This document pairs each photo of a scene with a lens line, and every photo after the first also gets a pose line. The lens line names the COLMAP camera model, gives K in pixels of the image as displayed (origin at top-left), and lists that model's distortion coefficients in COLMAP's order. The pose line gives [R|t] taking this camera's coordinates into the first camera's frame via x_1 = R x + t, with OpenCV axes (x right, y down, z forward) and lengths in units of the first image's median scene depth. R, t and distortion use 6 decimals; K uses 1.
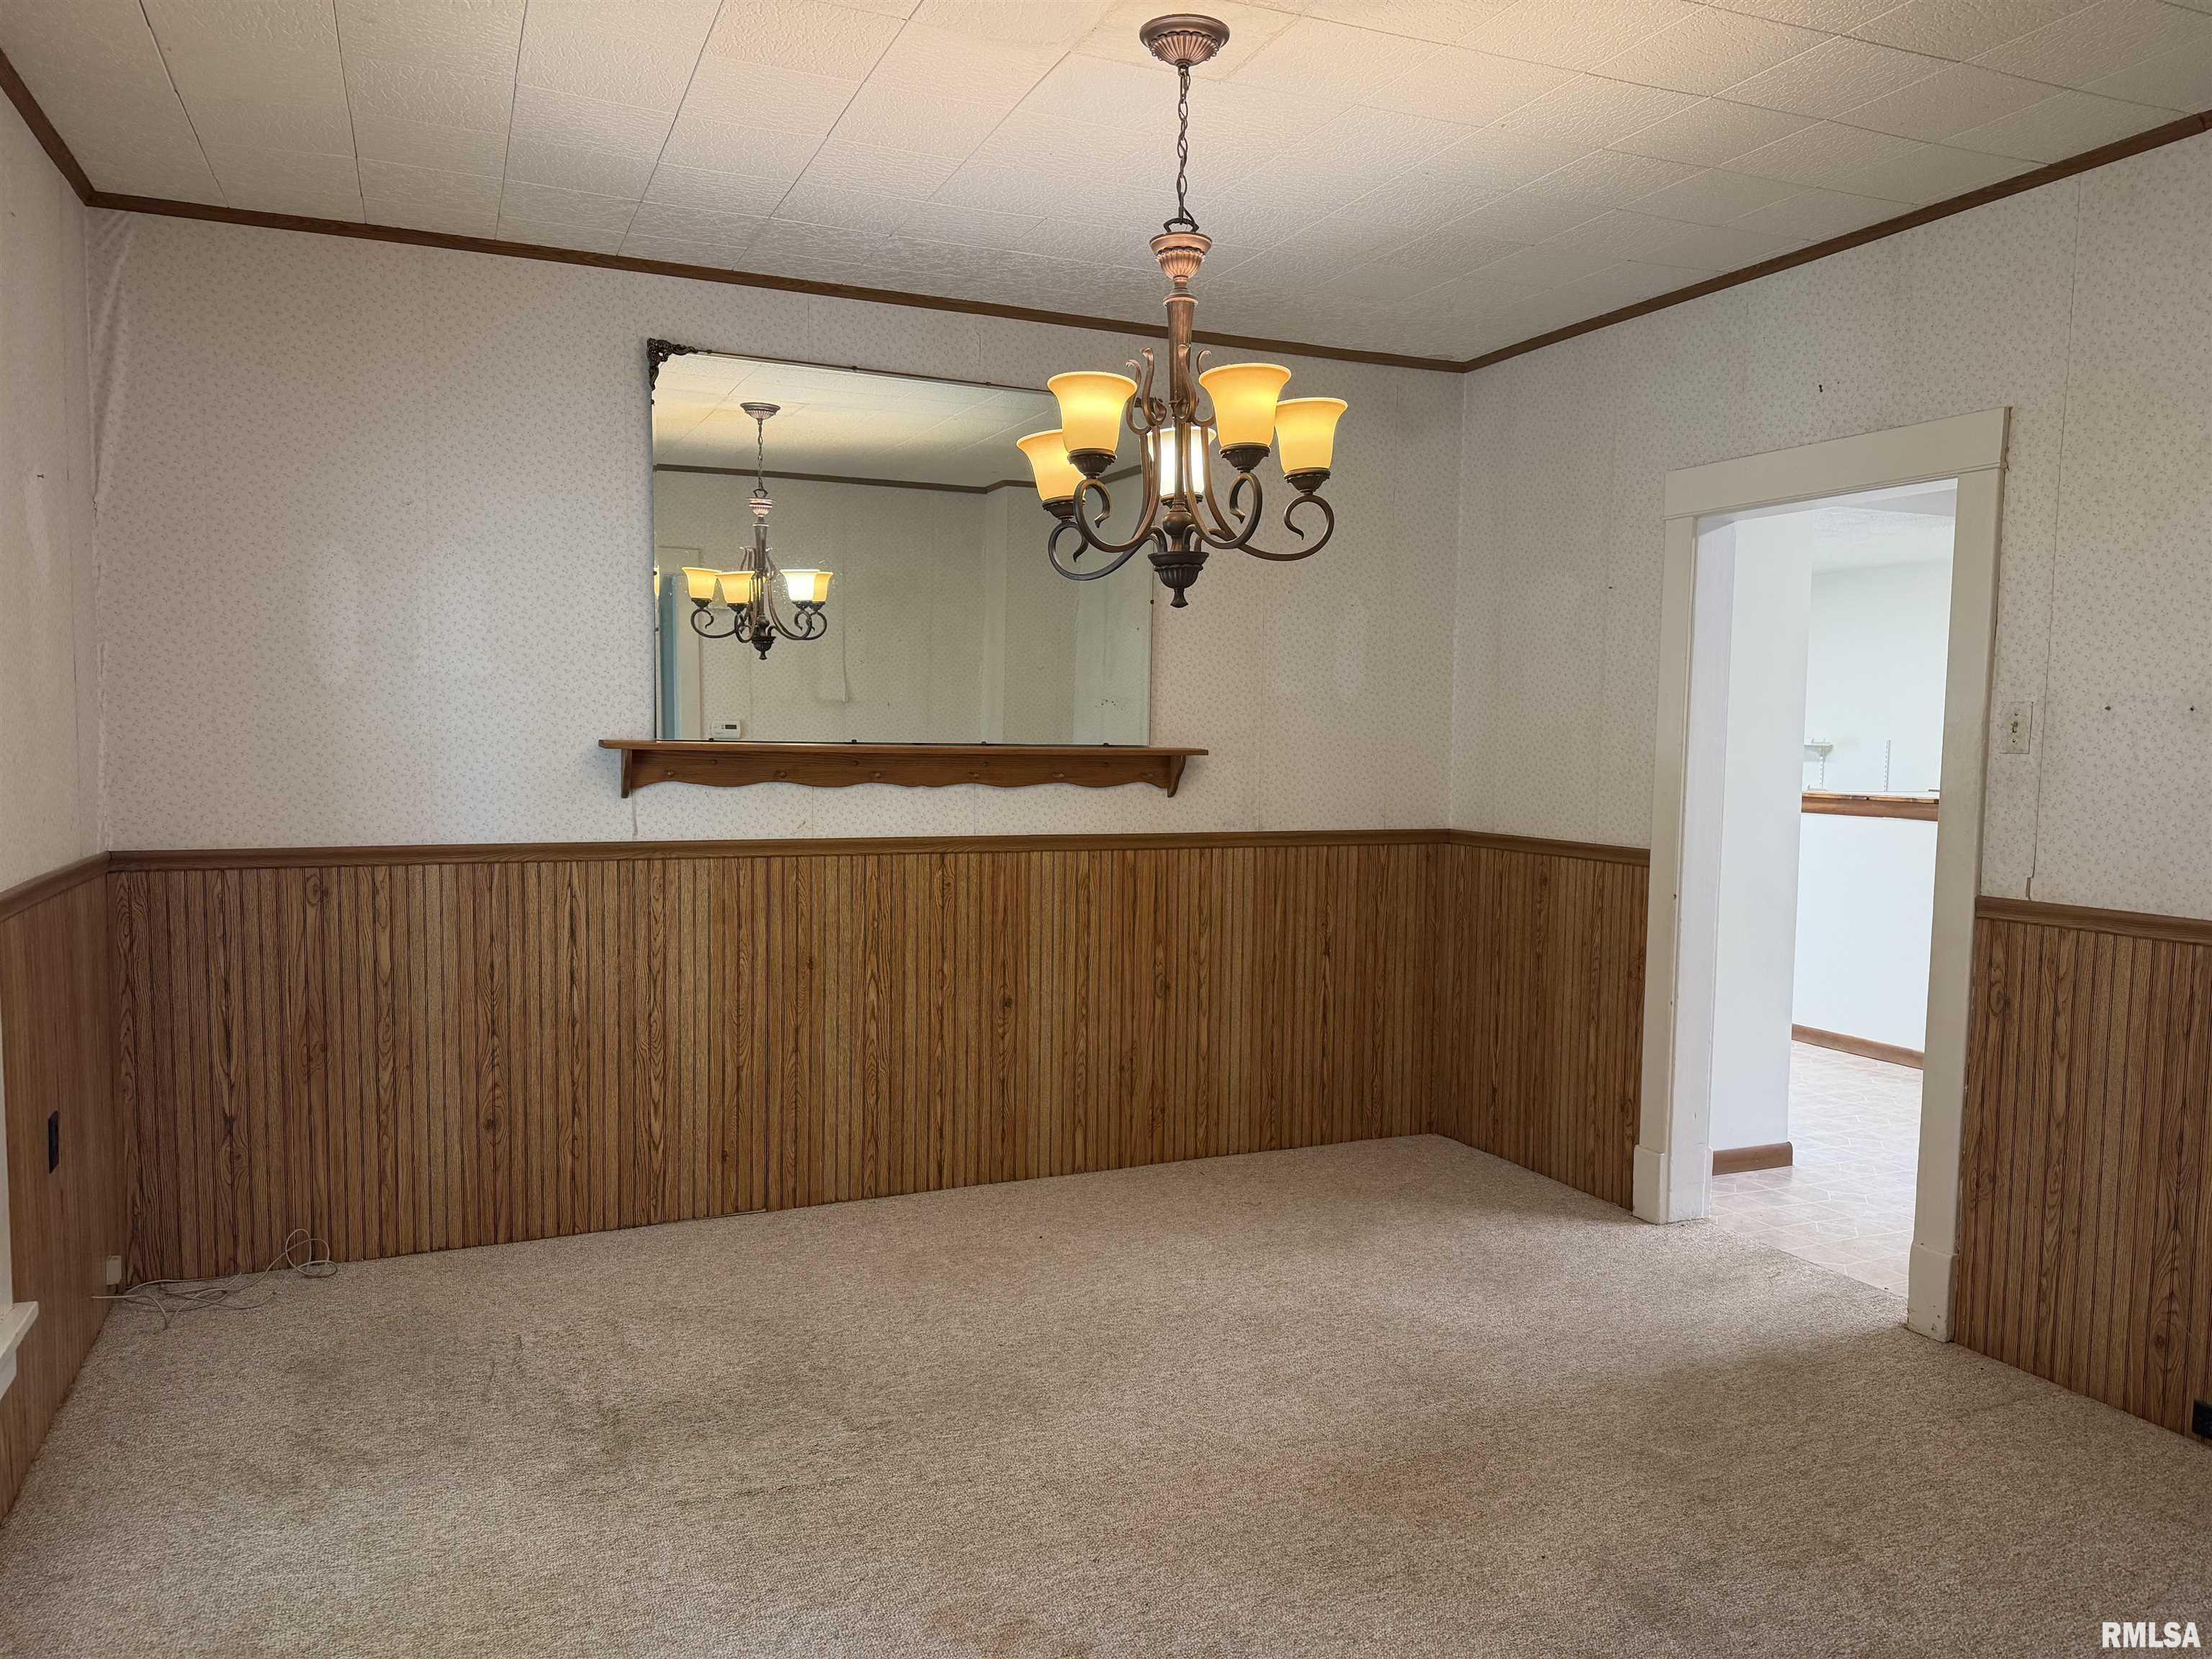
lens RADIAL K [[1515.7, 0, 1102.6], [0, 1515.7, 846.9], [0, 0, 1]] dist [0.053014, -0.077109]
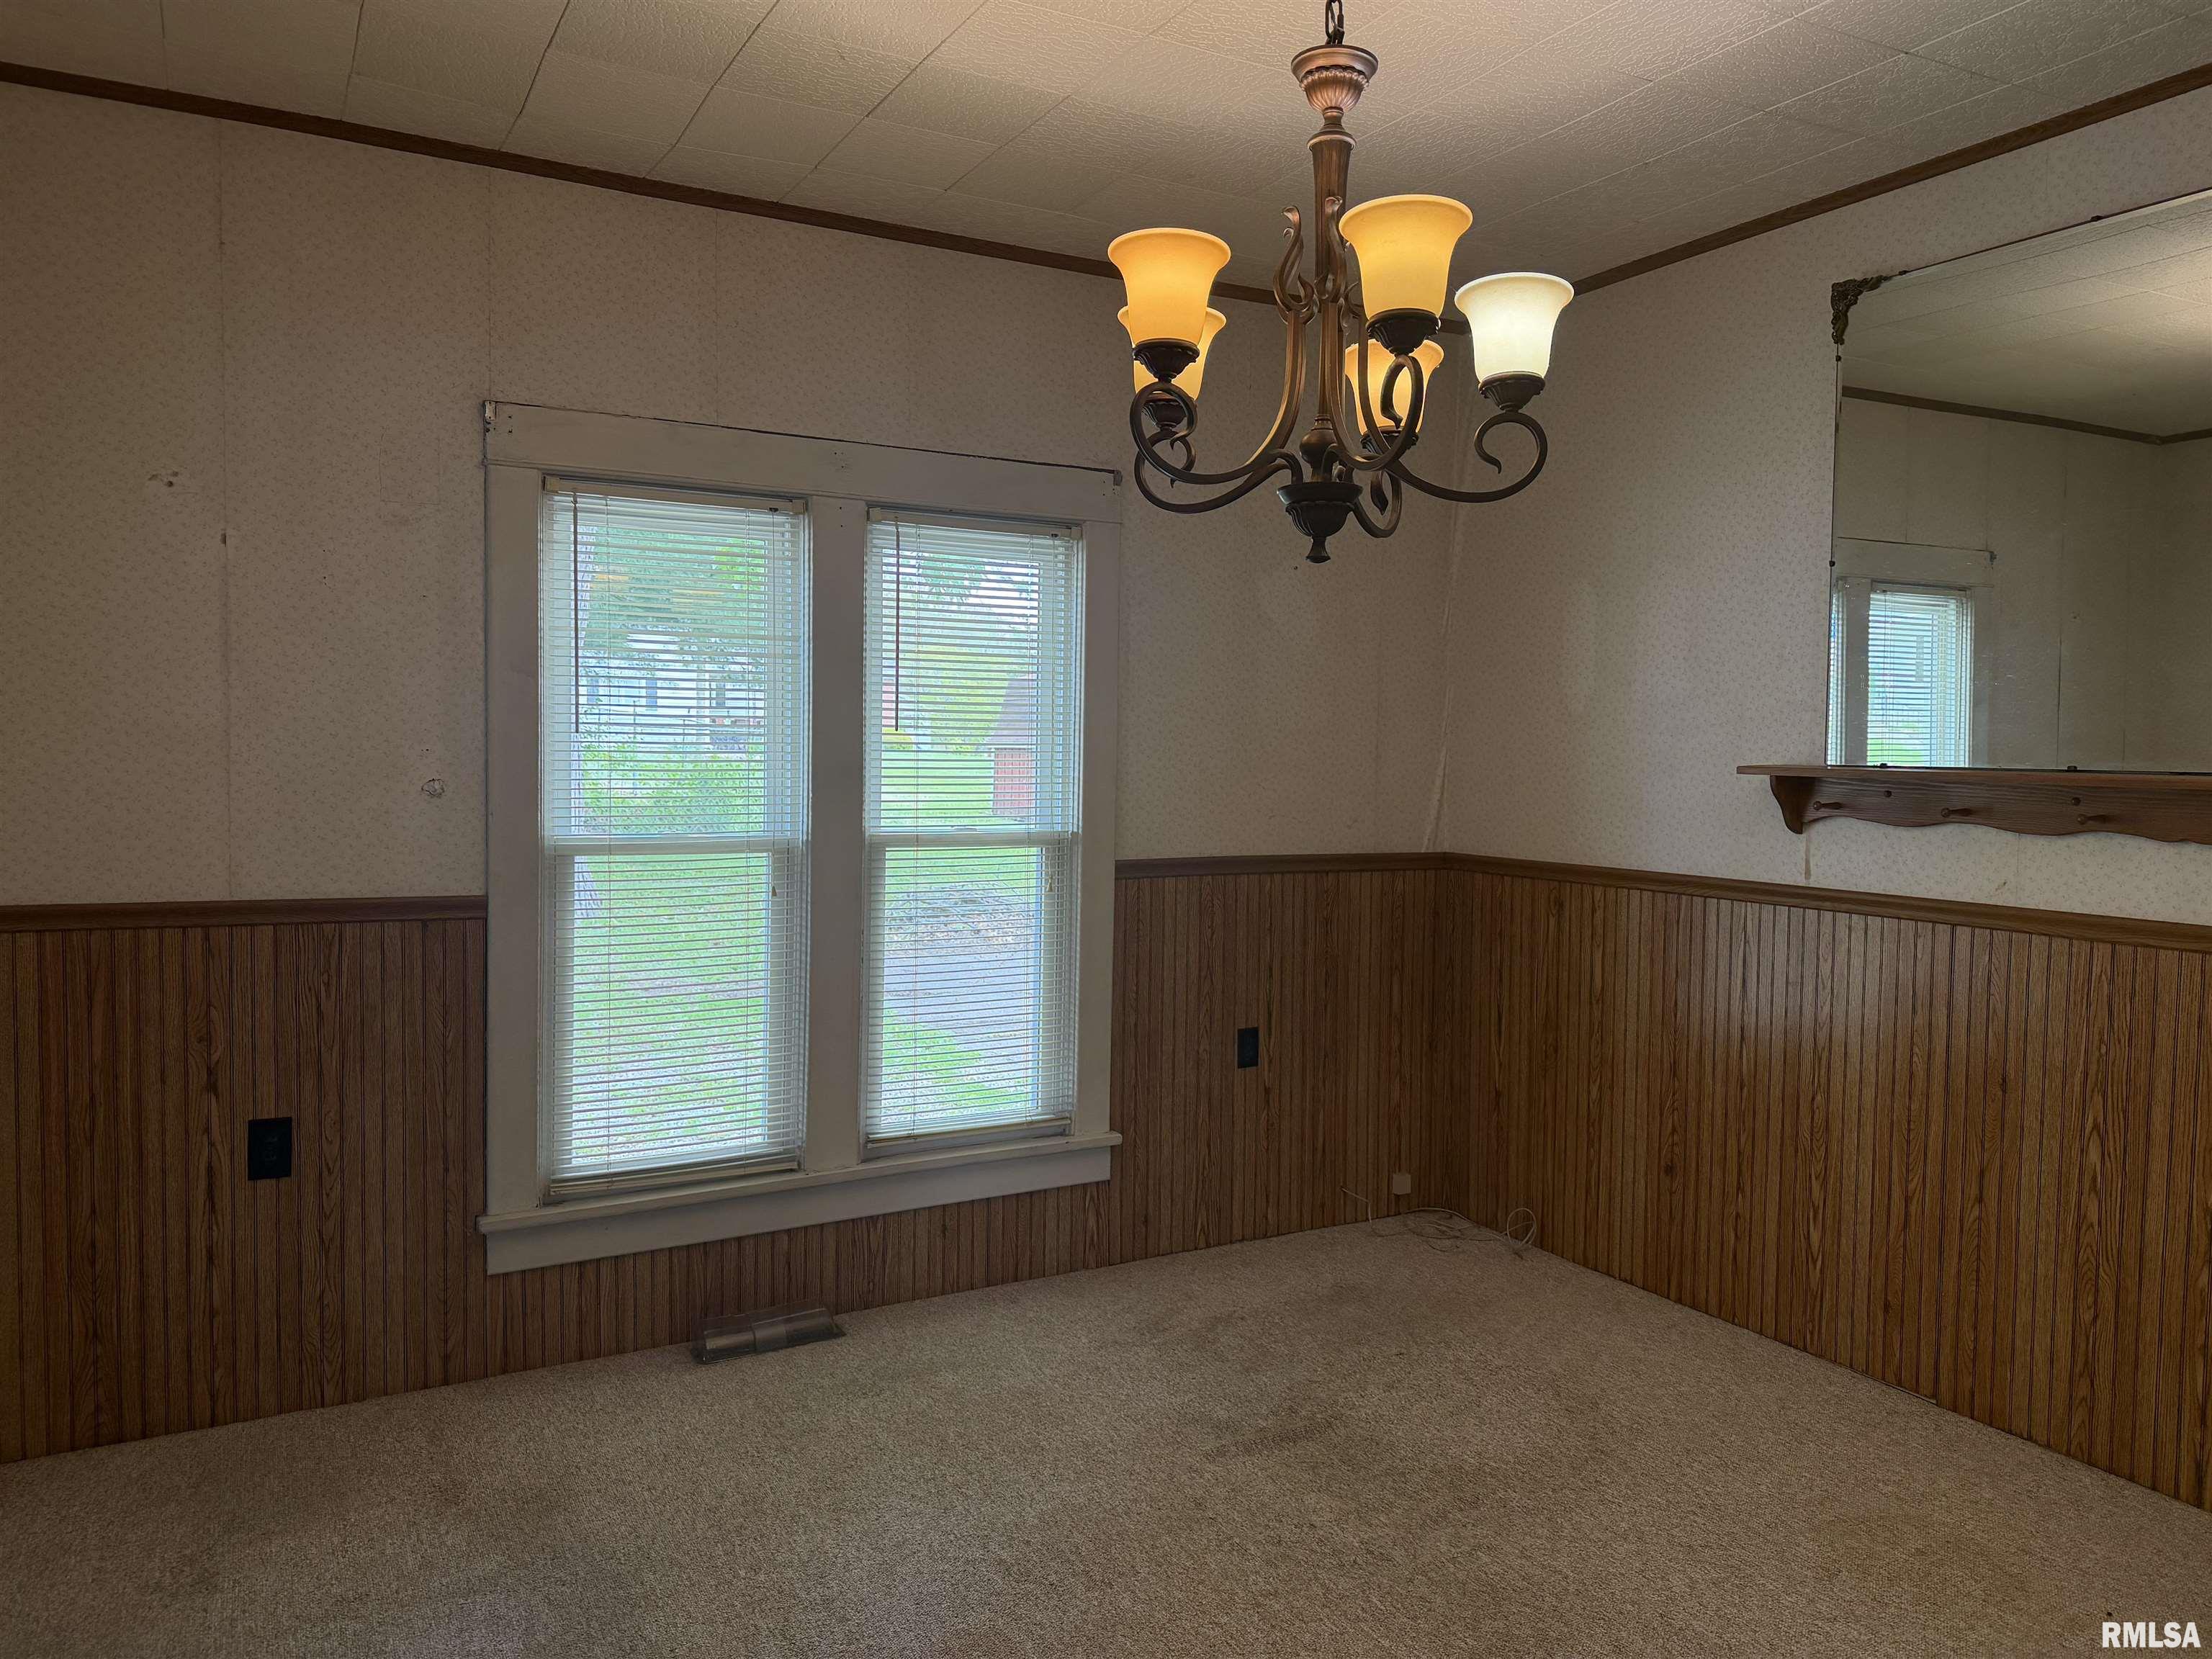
lens RADIAL K [[1526.1, 0, 1110.5], [0, 1526.1, 823.2], [0, 0, 1]] dist [0.043826, -0.071250]
pose [[0.092573, 0.039930, -0.994905, 0.493908], [-0.084106, 0.995938, 0.032146, -0.033026], [0.992147, 0.080701, 0.095556, 0.535952]]
